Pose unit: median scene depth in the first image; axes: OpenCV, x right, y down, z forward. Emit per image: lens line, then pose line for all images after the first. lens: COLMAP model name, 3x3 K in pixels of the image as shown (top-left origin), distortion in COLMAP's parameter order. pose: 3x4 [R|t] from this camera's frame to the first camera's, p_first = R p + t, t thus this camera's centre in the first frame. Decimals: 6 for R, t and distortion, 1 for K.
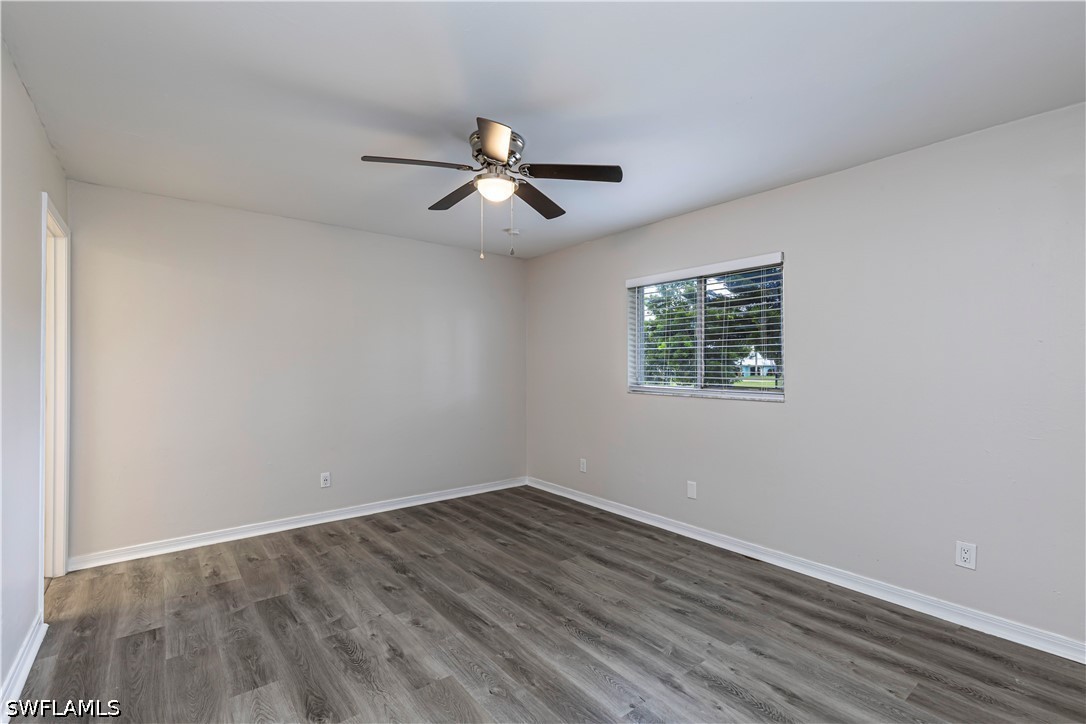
lens RADIAL K [[490.5, 0, 542.8], [0, 490.5, 363.6], [0, 0, 1]] dist [0.000743, 0.000501]
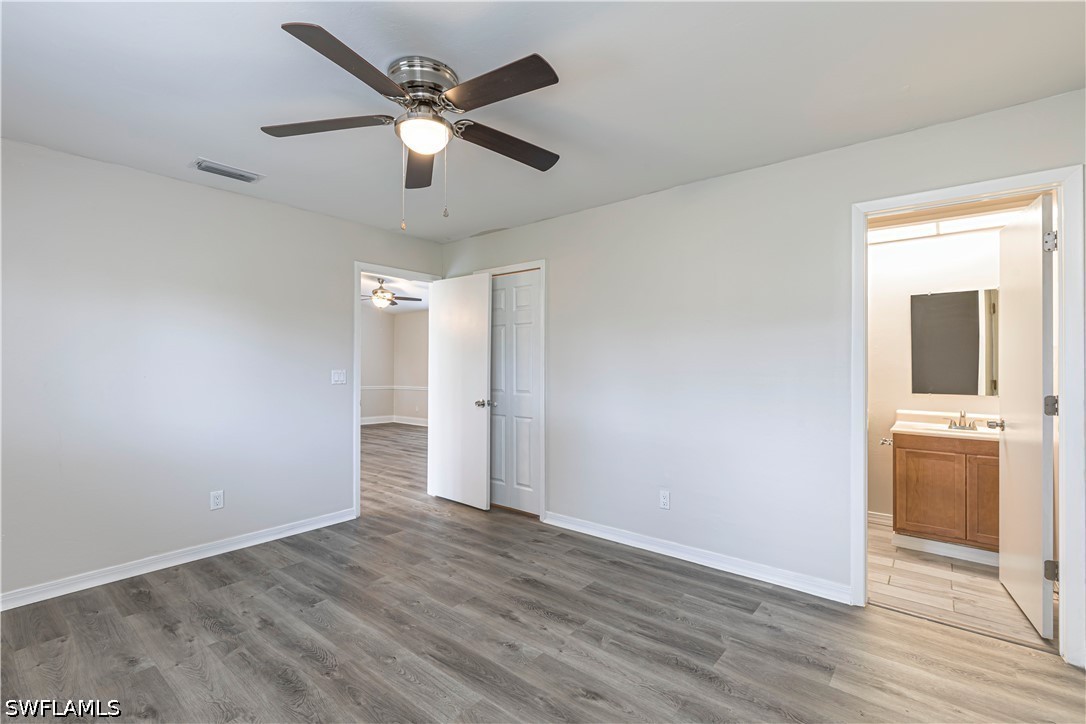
lens RADIAL K [[490.5, 0, 542.4], [0, 490.5, 362.2], [0, 0, 1]] dist [0.000743, 0.000501]
pose [[-0.978587, -0.003737, -0.205801, -0.130678], [-0.001168, 0.999920, -0.012606, 0.019230], [0.205832, -0.012096, -0.978513, 1.972672]]
